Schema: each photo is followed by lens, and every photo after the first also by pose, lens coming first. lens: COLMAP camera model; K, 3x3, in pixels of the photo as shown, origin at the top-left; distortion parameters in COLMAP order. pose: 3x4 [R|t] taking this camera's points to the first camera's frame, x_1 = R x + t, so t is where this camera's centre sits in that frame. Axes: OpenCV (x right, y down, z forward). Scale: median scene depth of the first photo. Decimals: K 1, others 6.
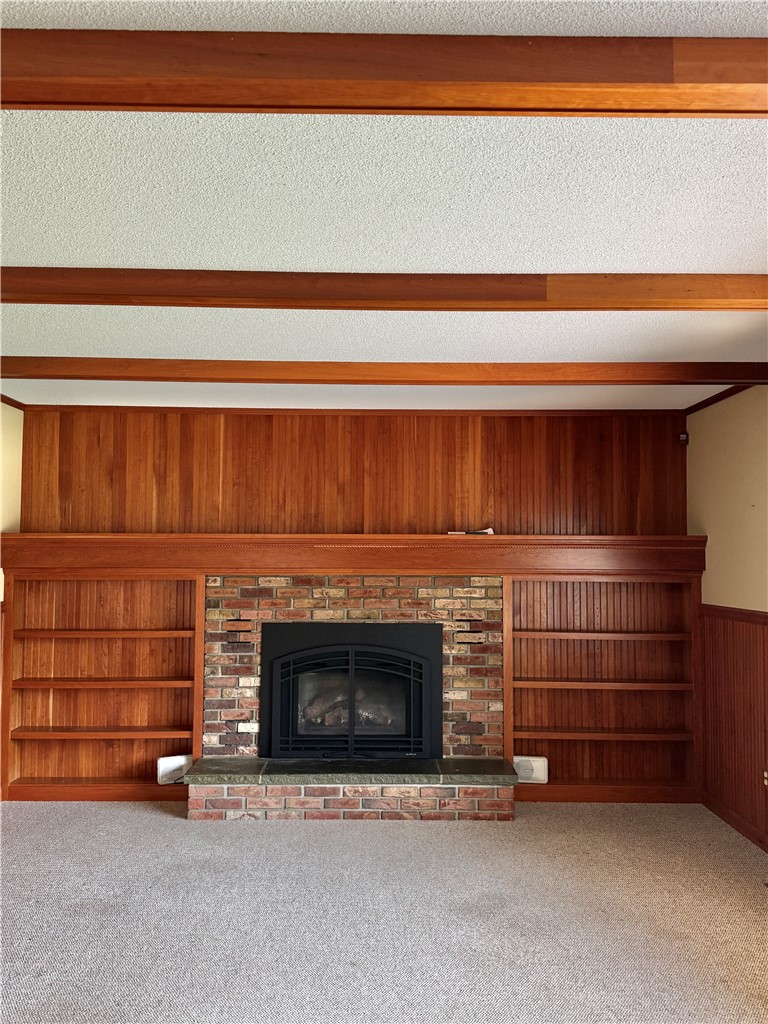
lens RADIAL K [[864.4, 0, 381.7], [0, 864.4, 501.4], [0, 0, 1]] dist [0.061535, -0.079717]
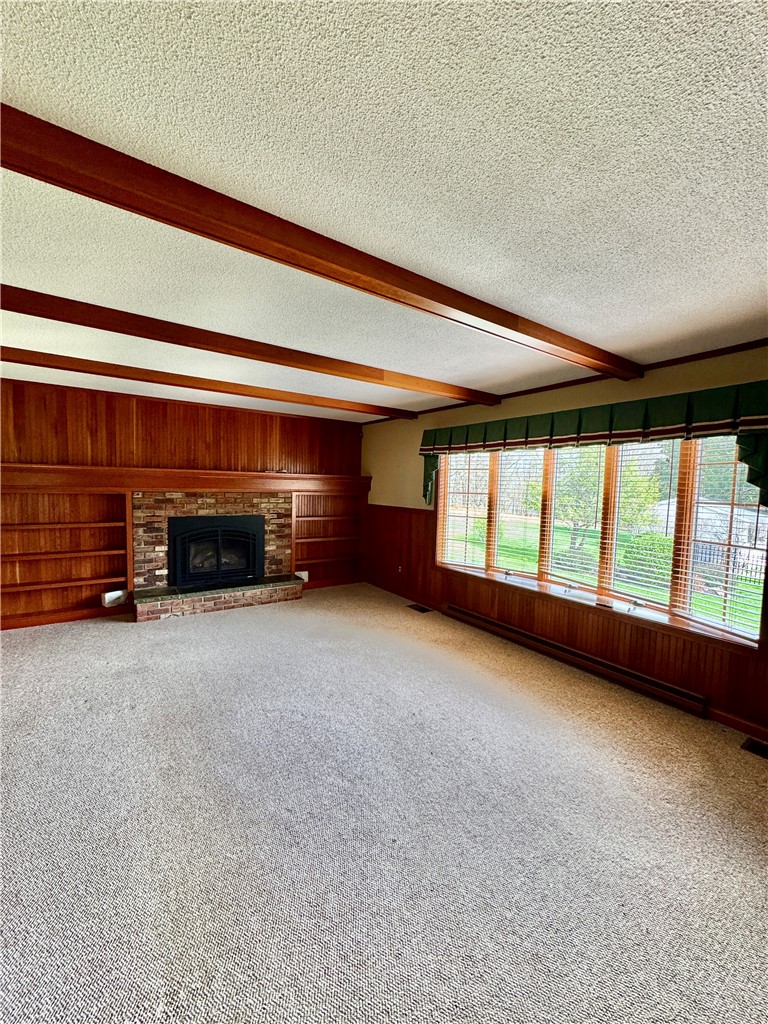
lens RADIAL K [[408.5, 0, 386.1], [0, 408.5, 512.4], [0, 0, 1]] dist [-0.003101, 0.001198]
pose [[0.823926, -0.020991, 0.566308, -0.248595], [-0.062232, 0.989919, 0.127233, -0.010364], [-0.563270, -0.140073, 0.814314, 0.023140]]
